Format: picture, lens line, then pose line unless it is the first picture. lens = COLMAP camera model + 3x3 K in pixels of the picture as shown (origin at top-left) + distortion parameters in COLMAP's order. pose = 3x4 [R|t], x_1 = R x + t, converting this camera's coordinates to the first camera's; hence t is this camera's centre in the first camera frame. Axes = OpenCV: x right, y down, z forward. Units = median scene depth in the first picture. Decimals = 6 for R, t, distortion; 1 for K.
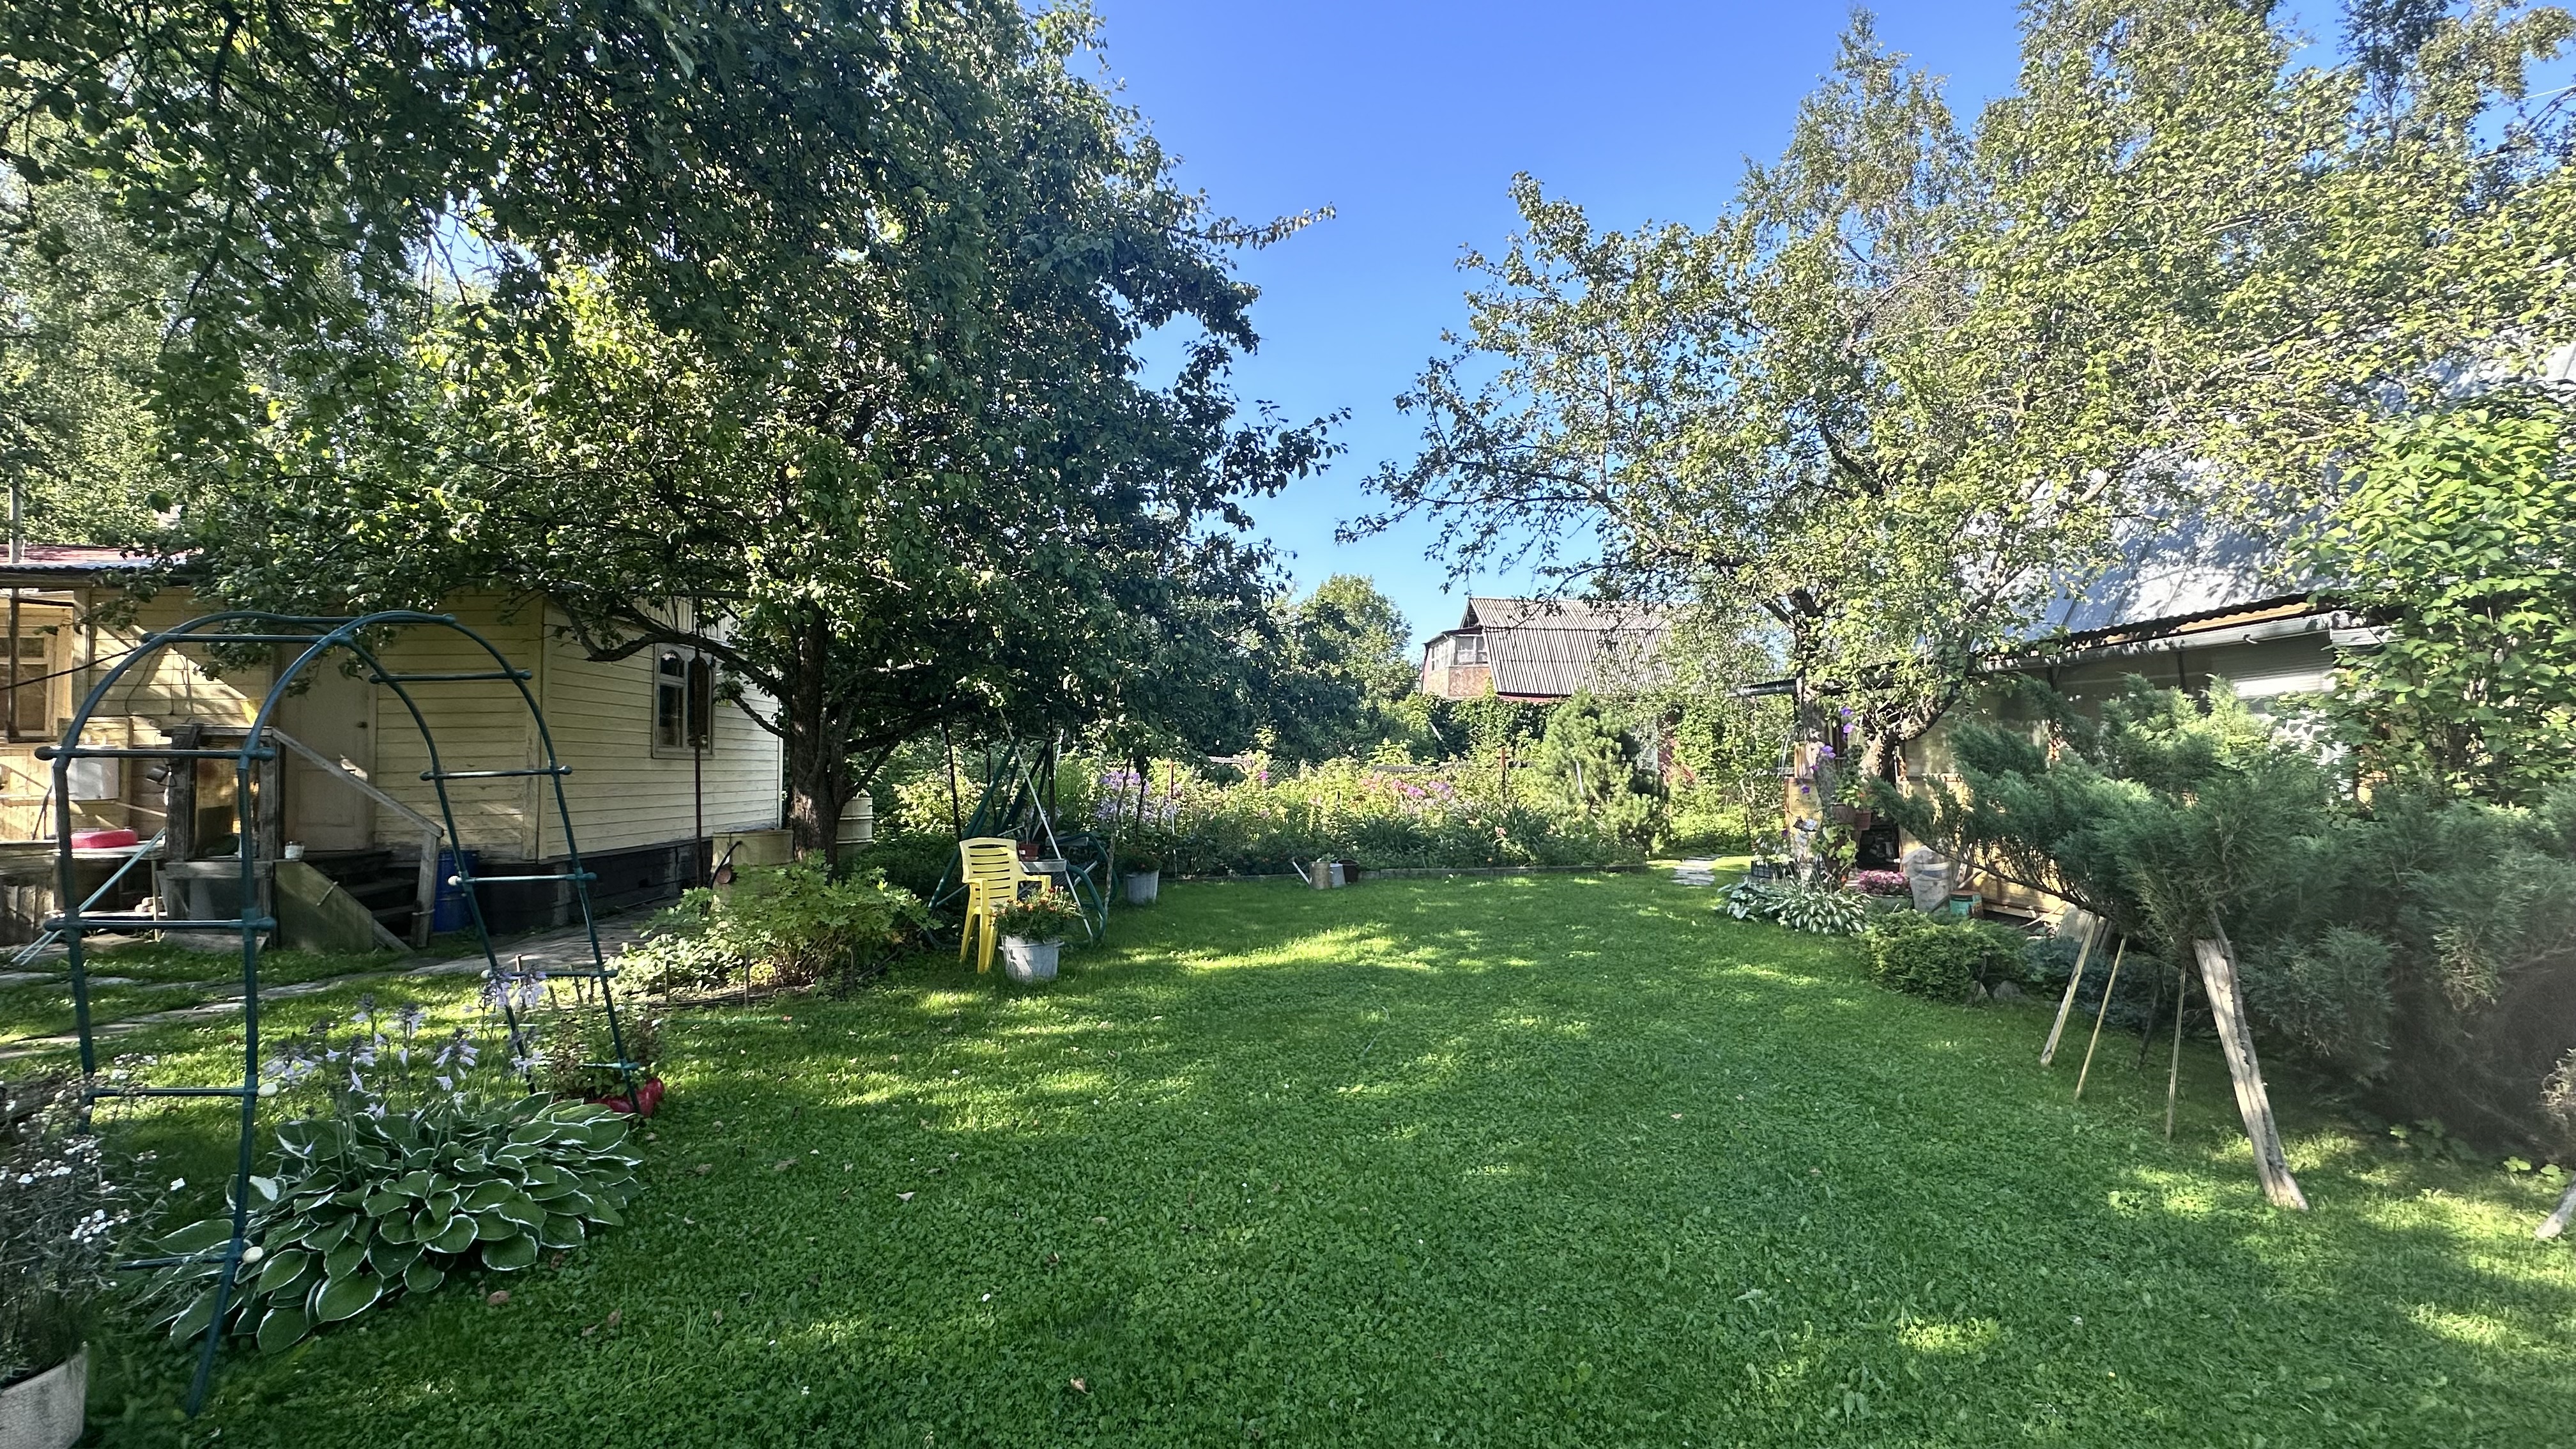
lens RADIAL K [[1026.7, 0, 1290.3], [0, 1026.7, 721.9], [0, 0, 1]] dist [-0.003668, 0.000494]
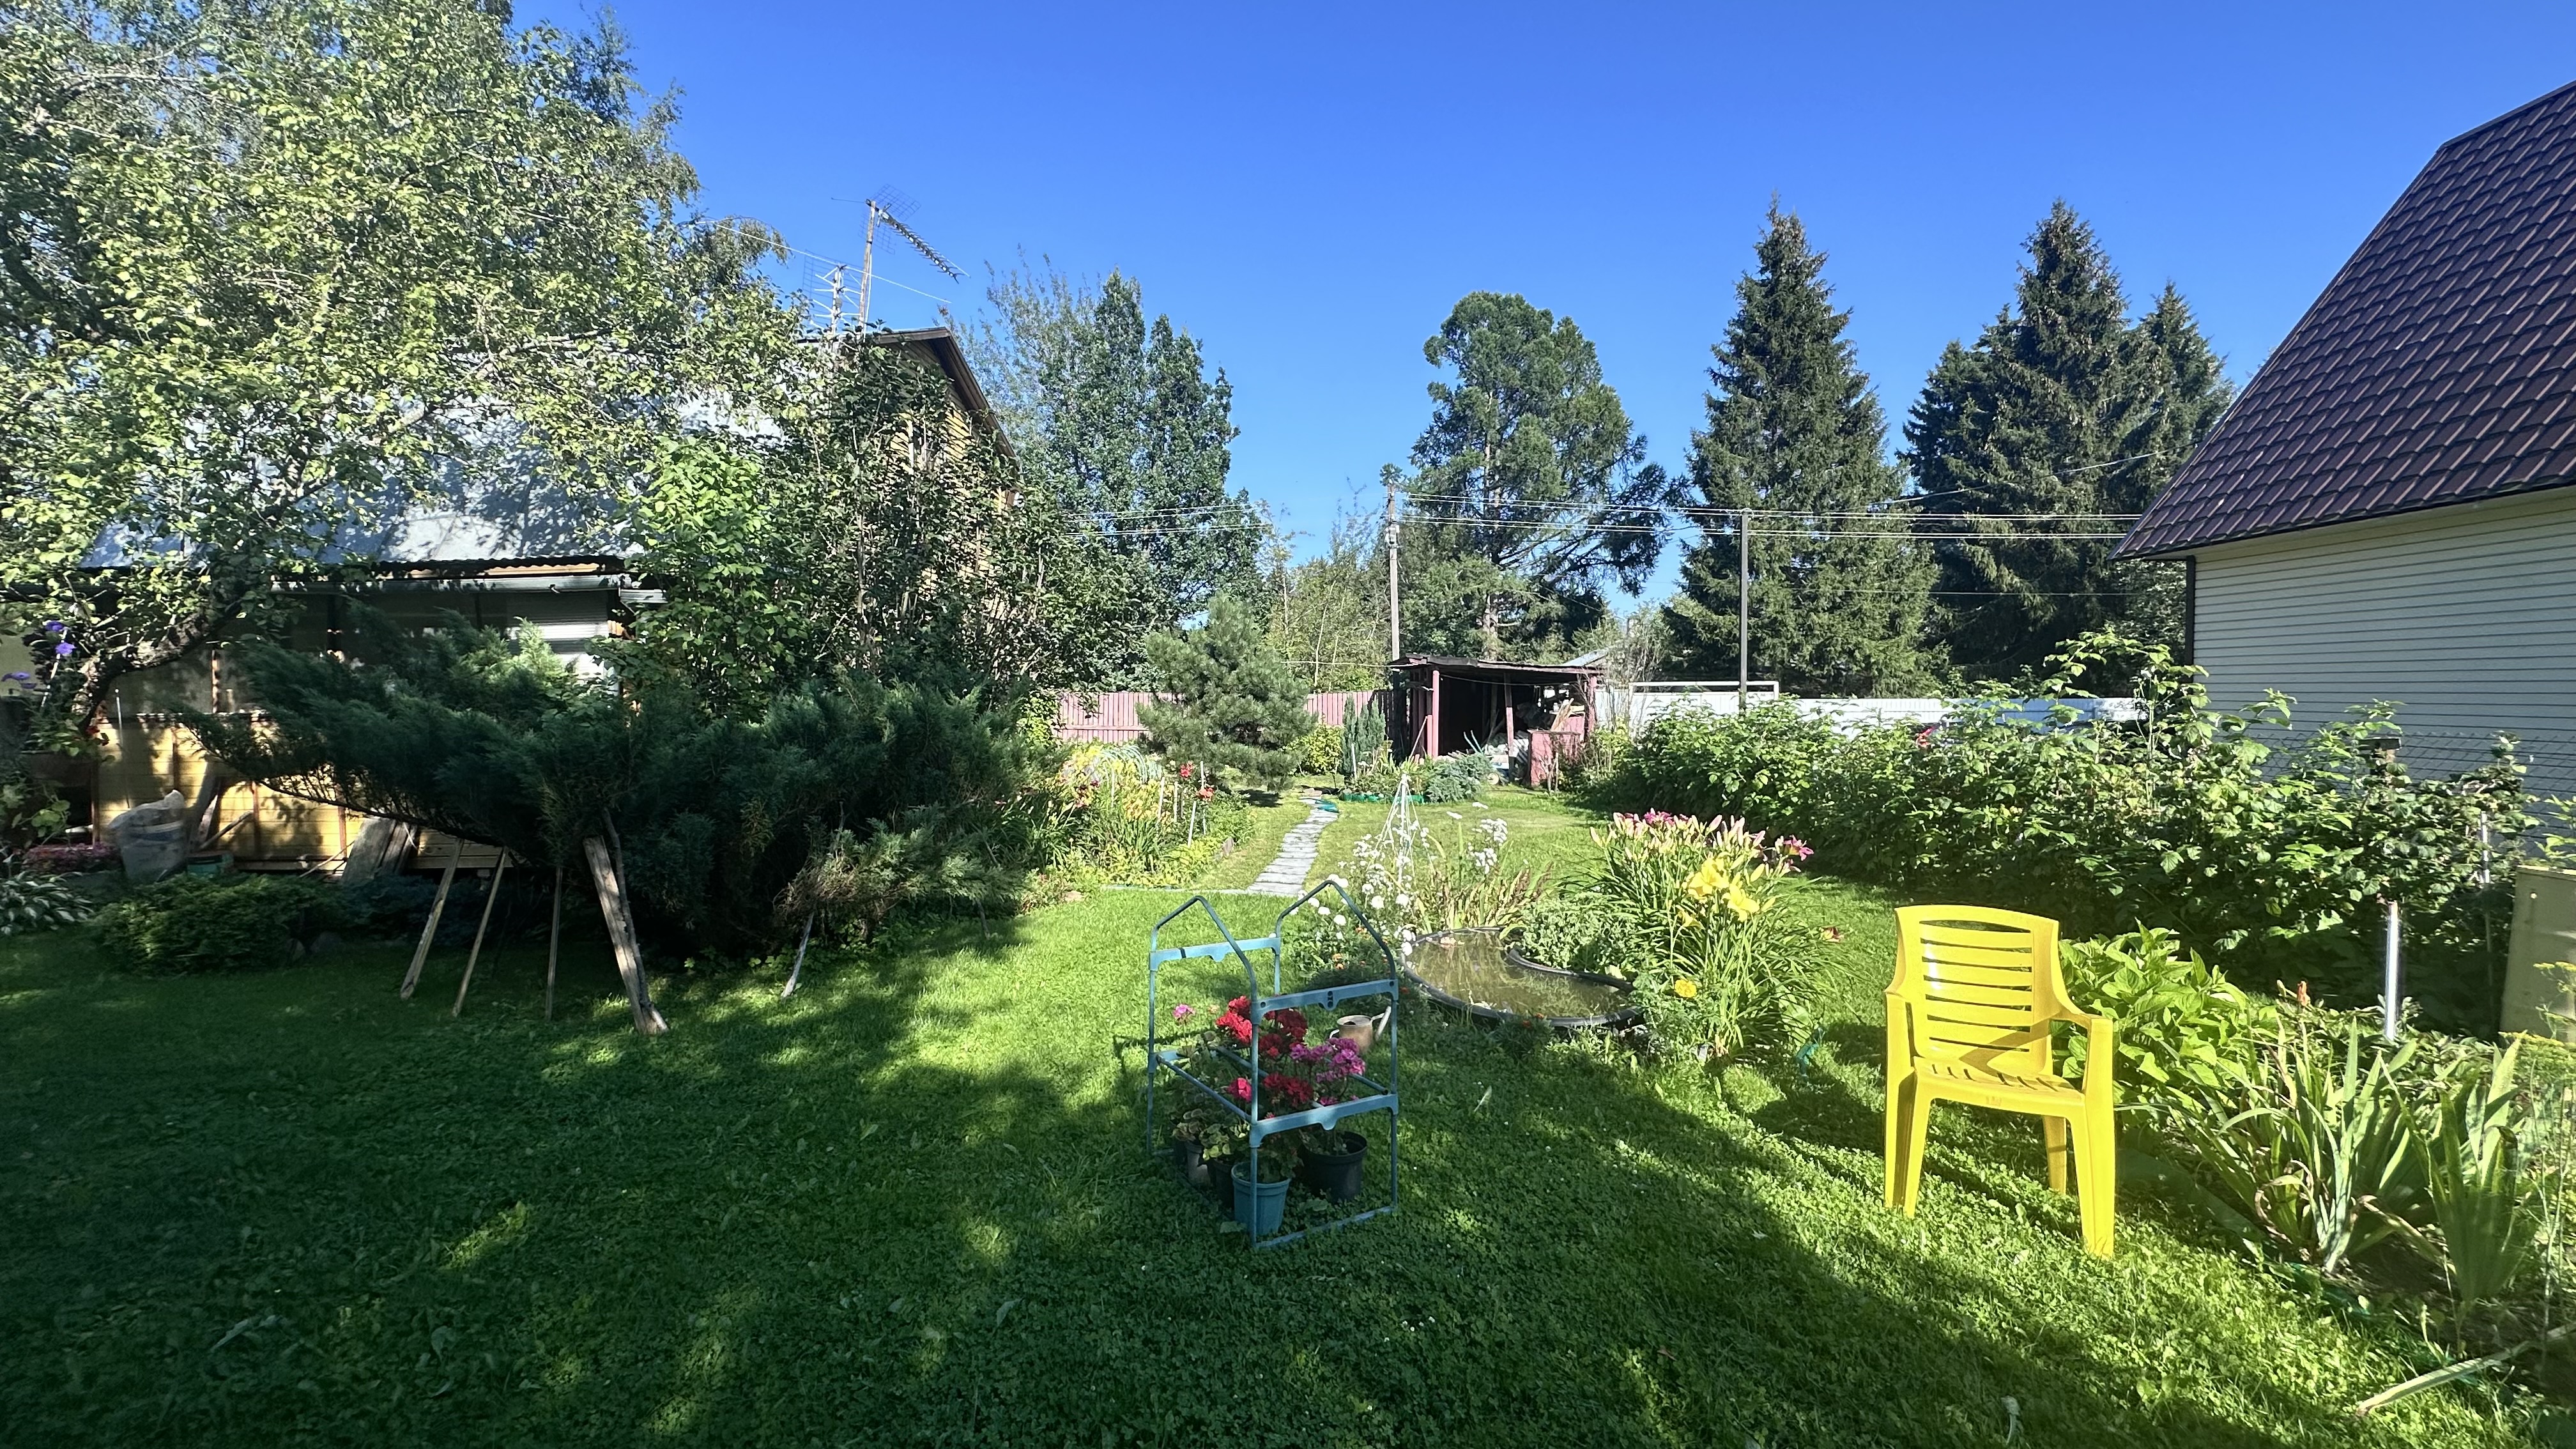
lens RADIAL K [[1026.7, 0, 1290.3], [0, 1026.7, 721.9], [0, 0, 1]] dist [-0.003668, 0.000494]
pose [[0.098004, -0.016119, 0.995055, -0.104161], [-0.033165, 0.999261, 0.019453, 0.015262], [-0.994633, -0.034907, 0.097397, 0.046293]]
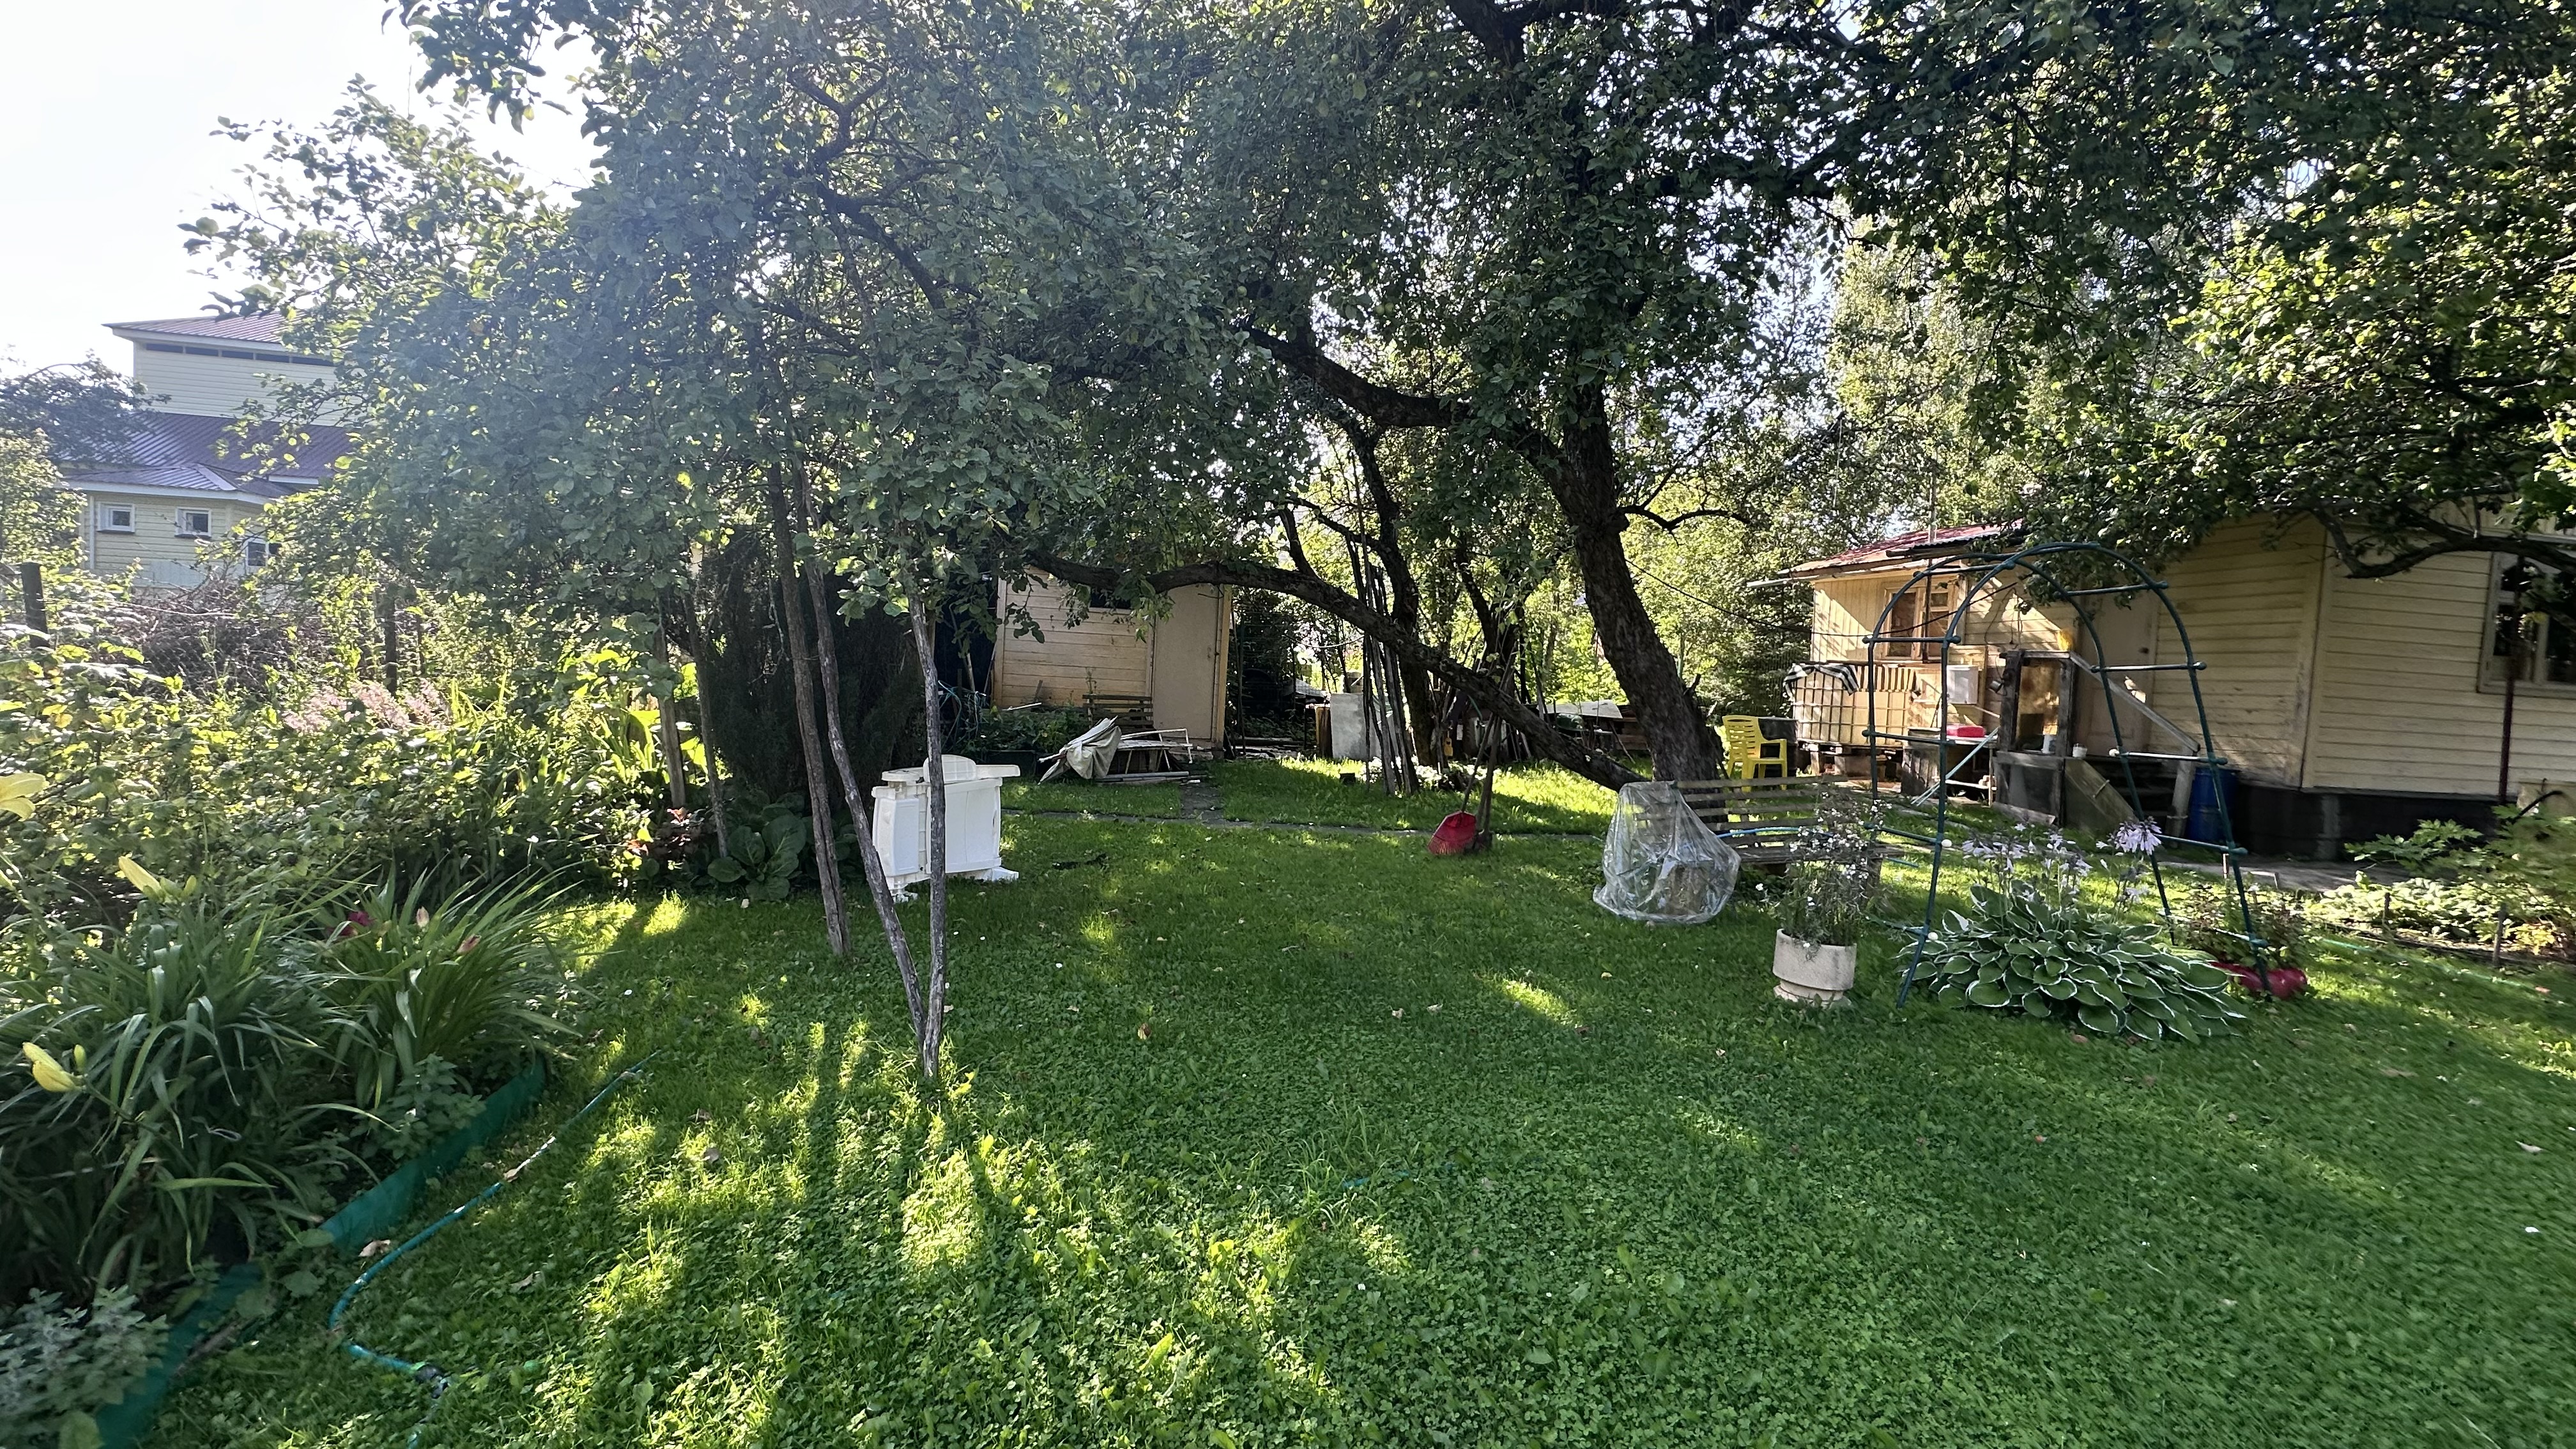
lens RADIAL K [[1027.6, 0, 1289.5], [0, 1027.6, 720.9], [0, 0, 1]] dist [-0.001921, 0.000789]
pose [[0.093057, 0.062377, -0.993705, 0.168305], [-0.009873, 0.998044, 0.061725, 0.022080], [0.995612, 0.004067, 0.093490, -0.066565]]
